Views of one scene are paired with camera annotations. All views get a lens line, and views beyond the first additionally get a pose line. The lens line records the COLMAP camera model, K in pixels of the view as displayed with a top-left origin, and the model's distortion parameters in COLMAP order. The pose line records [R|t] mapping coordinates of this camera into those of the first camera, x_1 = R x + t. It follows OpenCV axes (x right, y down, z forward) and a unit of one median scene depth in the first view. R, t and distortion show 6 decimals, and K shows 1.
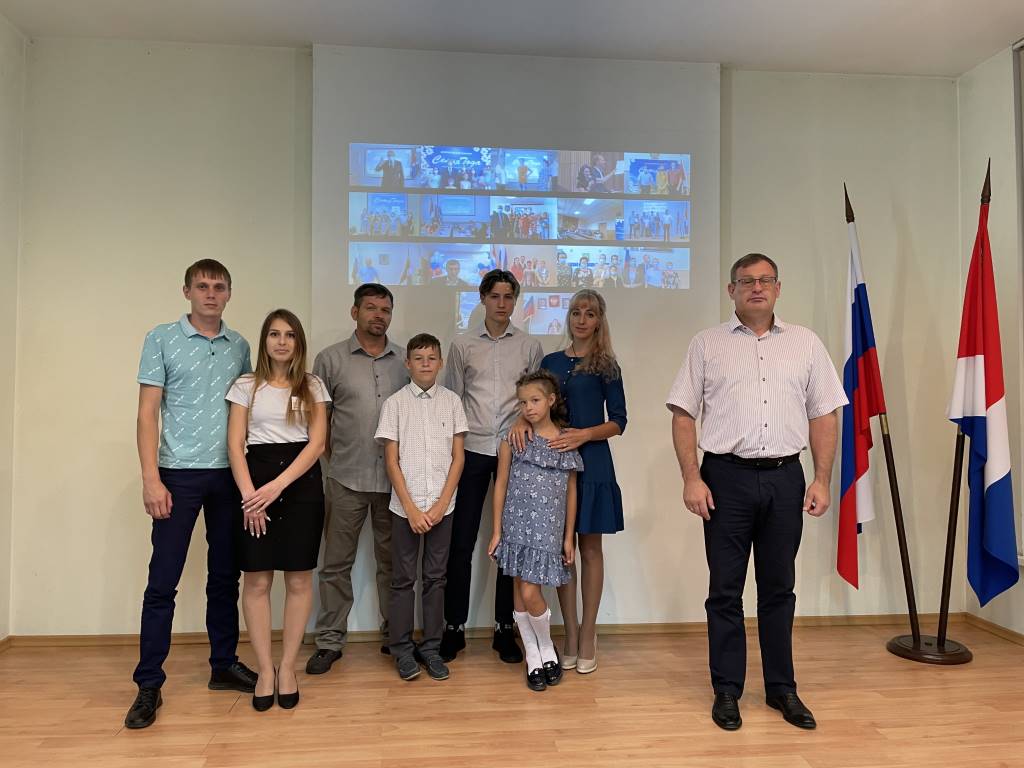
lens RADIAL K [[774.3, 0, 512.0], [0, 774.3, 384.0], [0, 0, 1]] dist [0.001552, -0.001657]
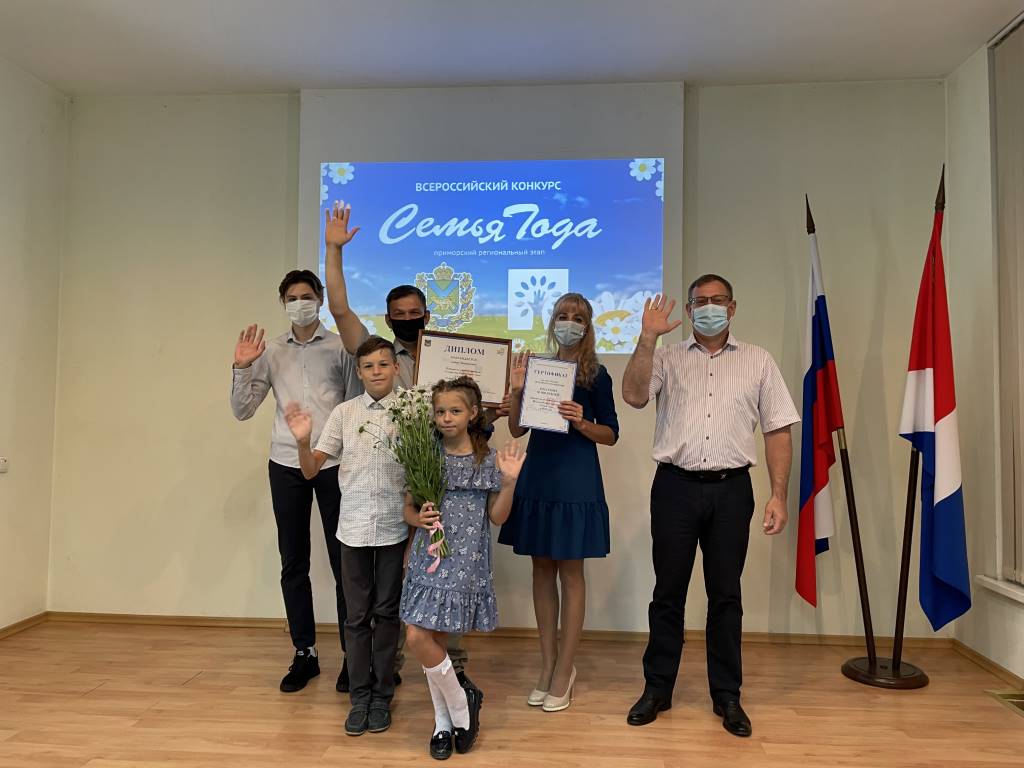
lens RADIAL K [[763.2, 0, 512.0], [0, 763.2, 384.0], [0, 0, 1]] dist [0.057169, -0.066722]
pose [[0.985597, 0.001201, -0.169105, 0.242964], [-0.003592, 0.999898, -0.013834, -0.002399], [0.169072, 0.014242, 0.985501, -0.032091]]
